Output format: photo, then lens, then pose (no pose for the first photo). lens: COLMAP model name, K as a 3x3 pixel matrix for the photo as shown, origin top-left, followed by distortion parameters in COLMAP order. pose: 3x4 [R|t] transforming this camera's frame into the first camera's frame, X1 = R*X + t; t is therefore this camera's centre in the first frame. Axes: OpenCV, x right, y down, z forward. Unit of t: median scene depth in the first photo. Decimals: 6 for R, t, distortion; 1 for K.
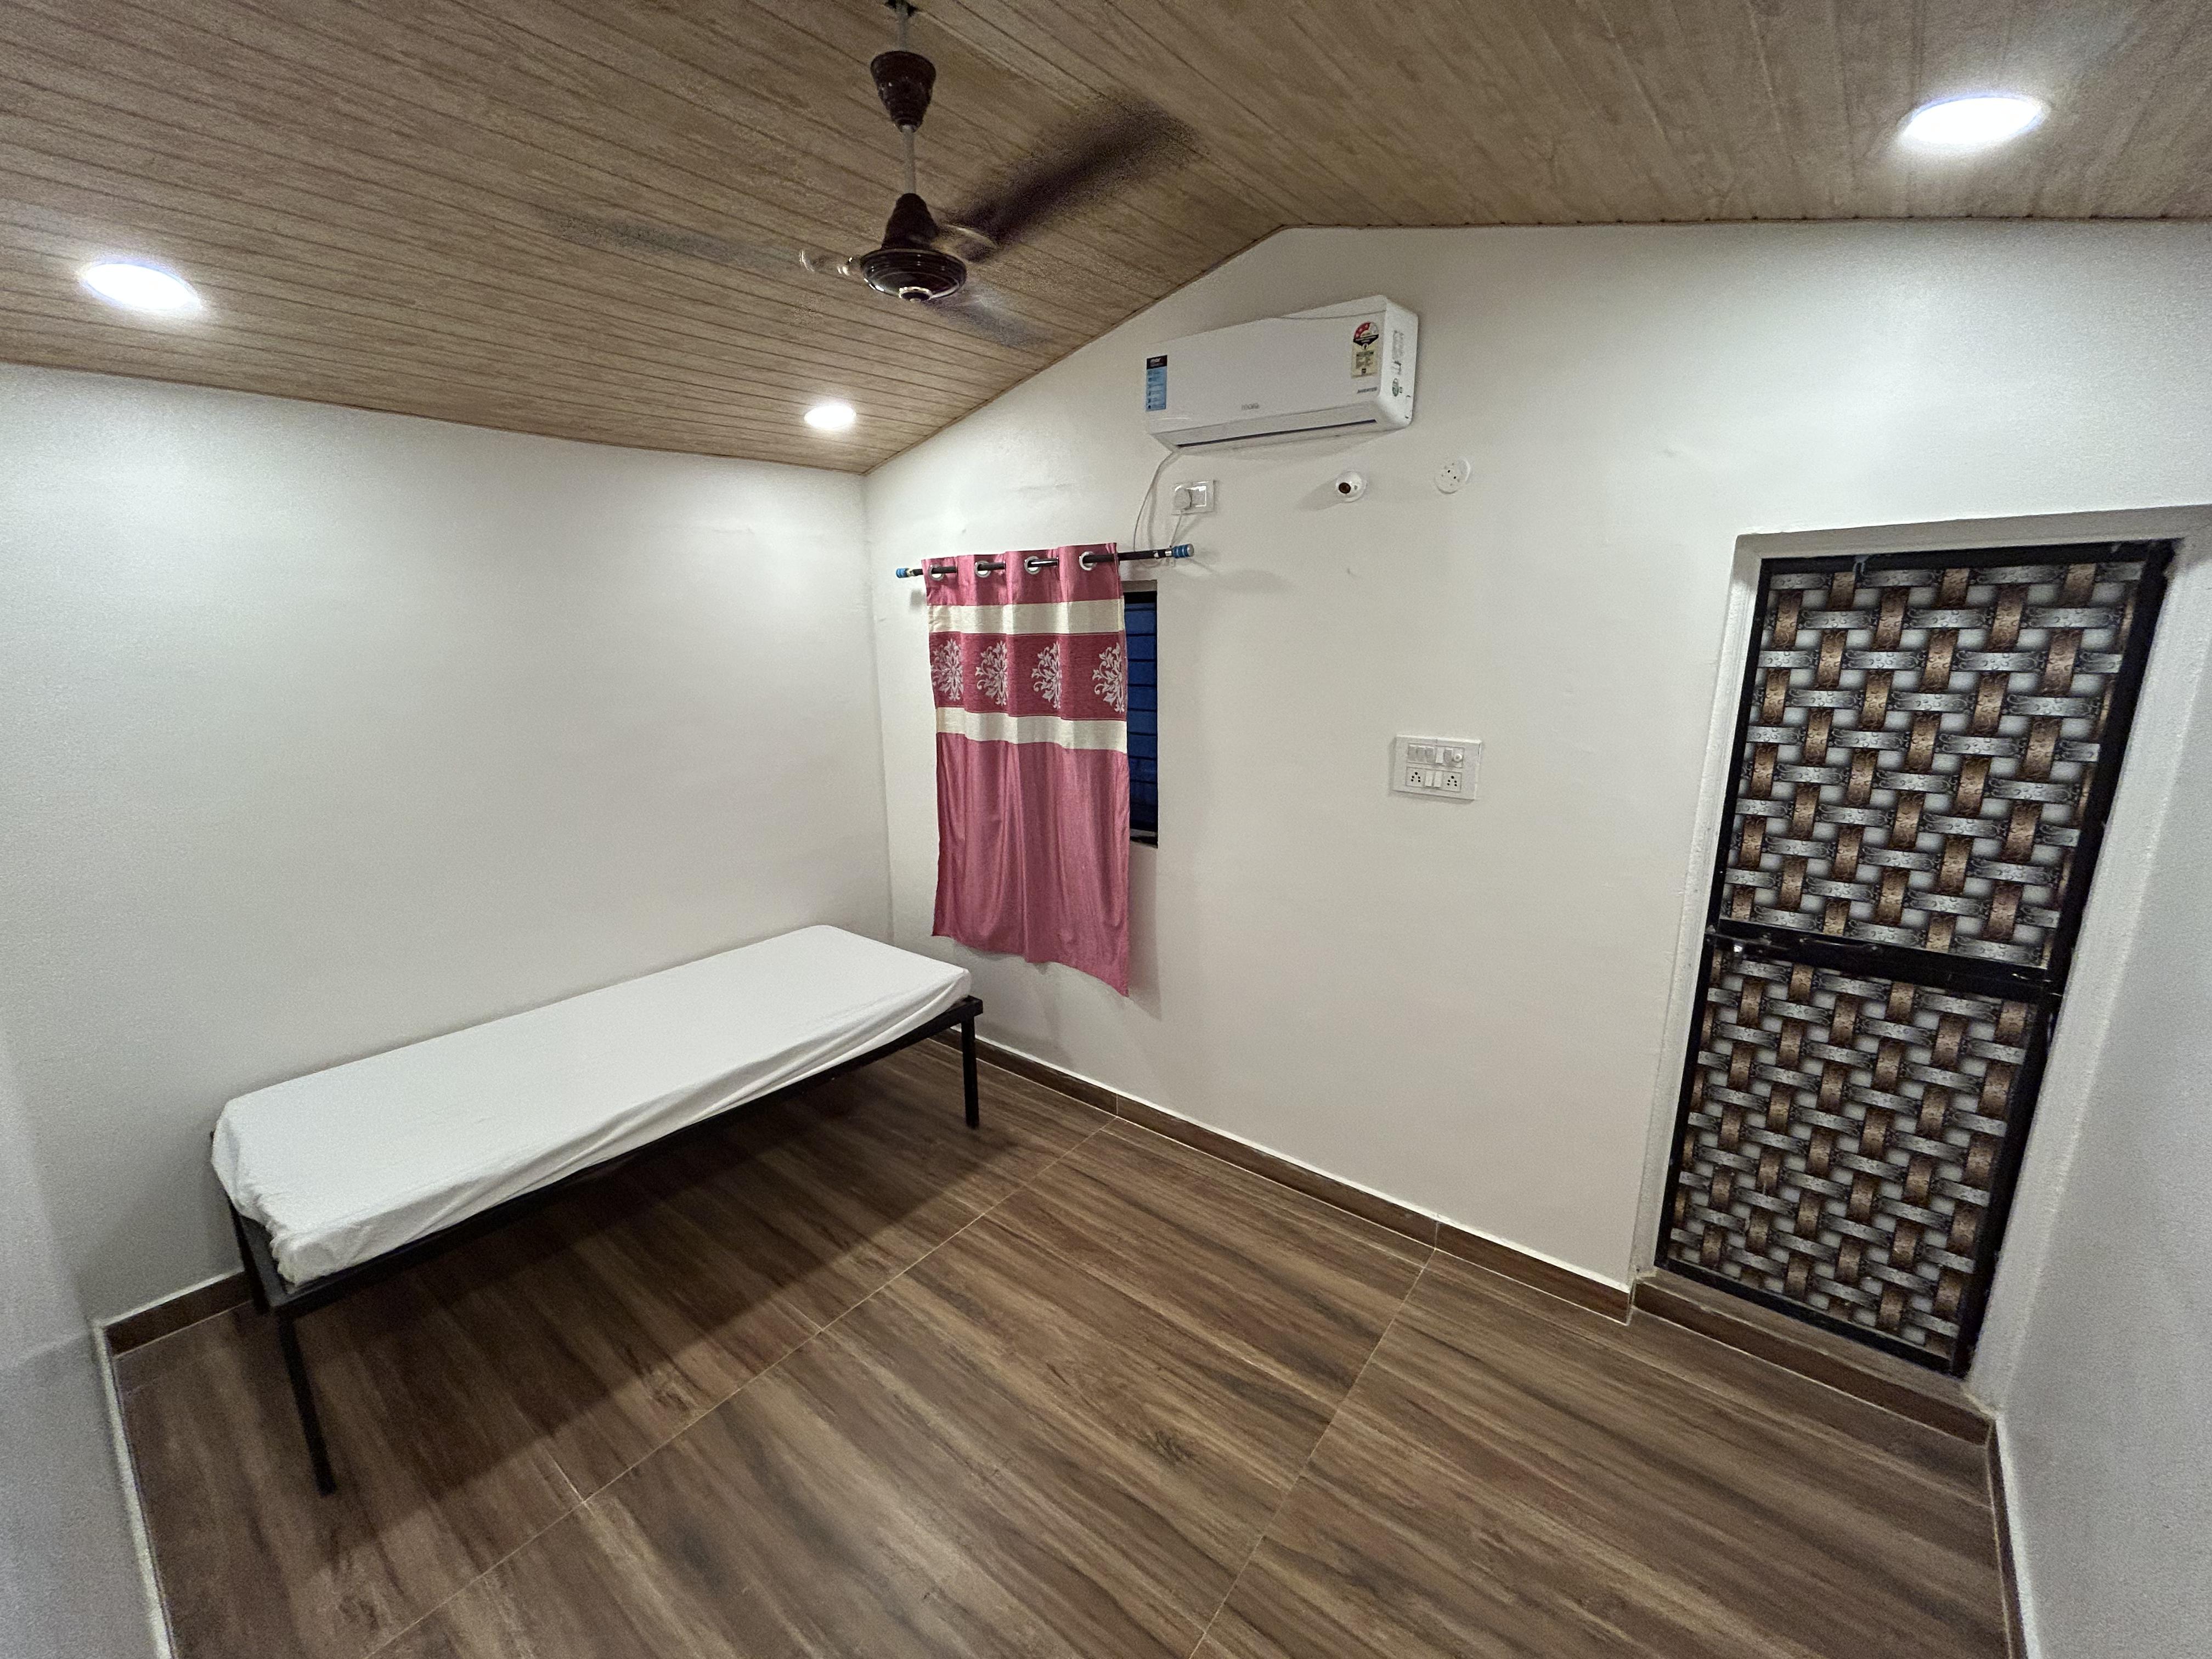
lens RADIAL K [[886.5, 0, 1106.0], [0, 886.5, 829.5], [0, 0, 1]] dist [-0.003908, 0.001001]
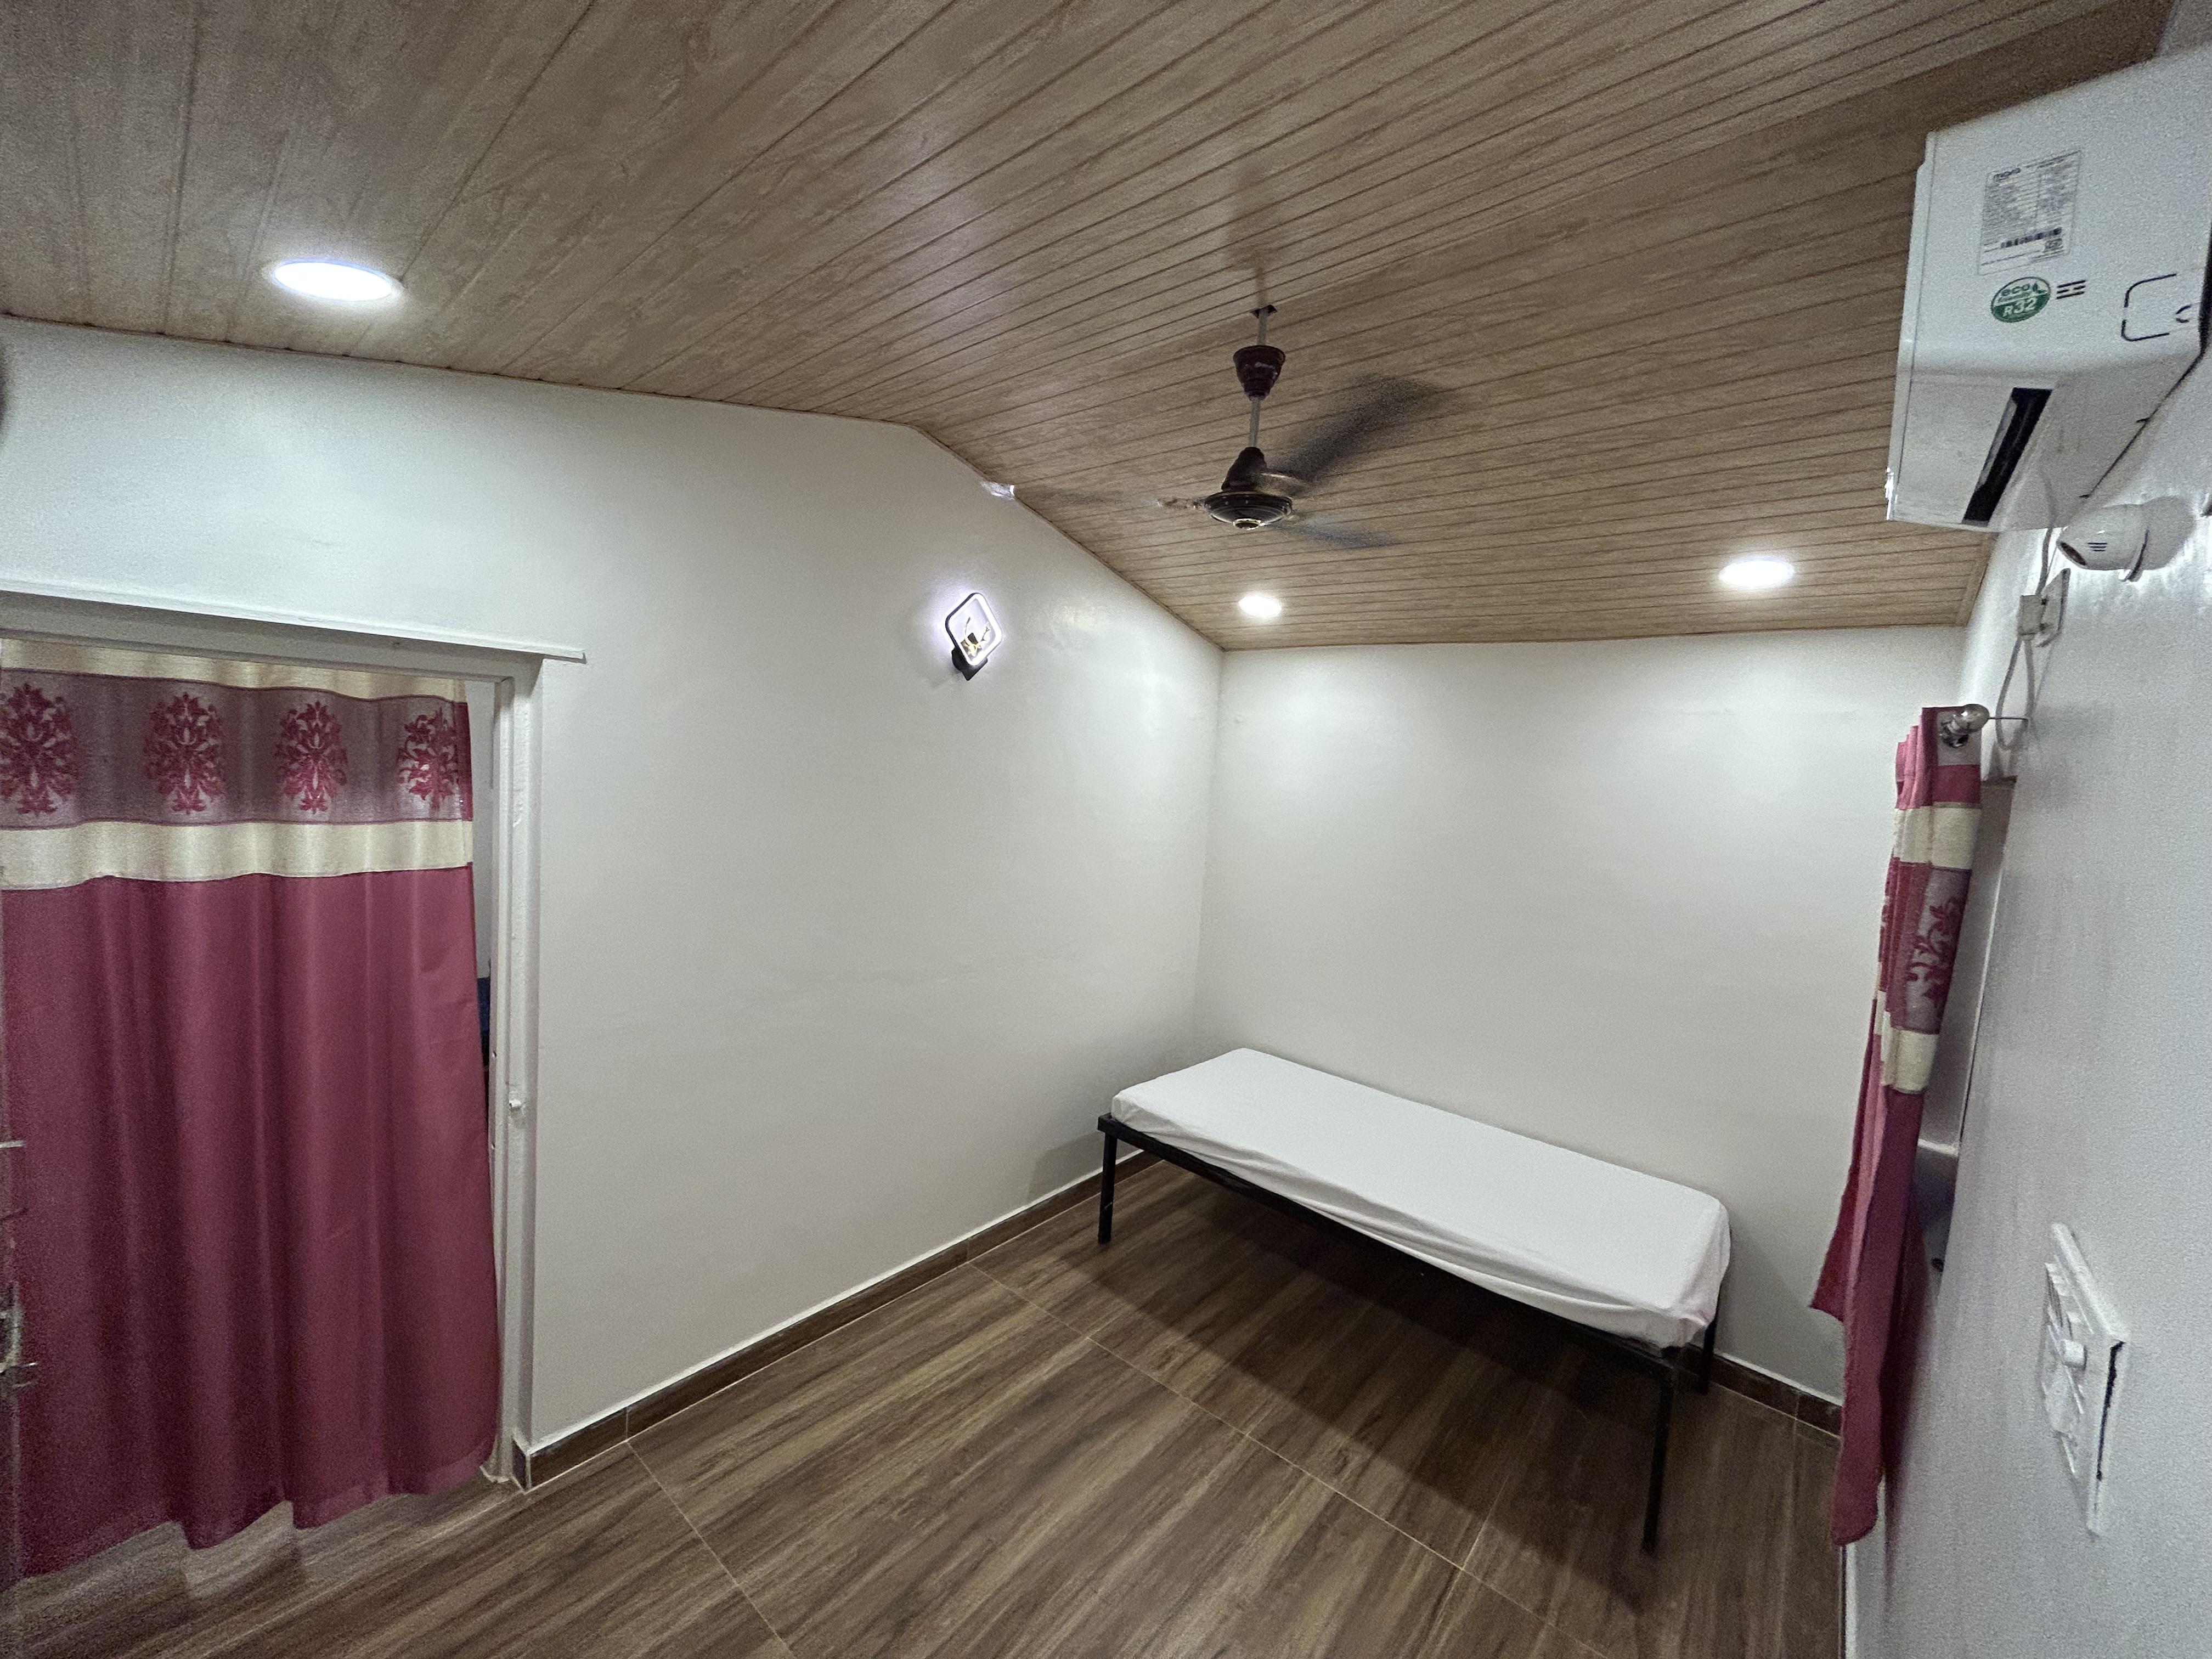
lens RADIAL K [[886.5, 0, 1106.0], [0, 886.5, 829.5], [0, 0, 1]] dist [-0.003908, 0.001001]
pose [[-0.031449, 0.091094, -0.995346, 0.669833], [-0.293655, 0.951046, 0.096319, -0.178369], [0.955394, 0.295317, -0.003159, 0.618177]]
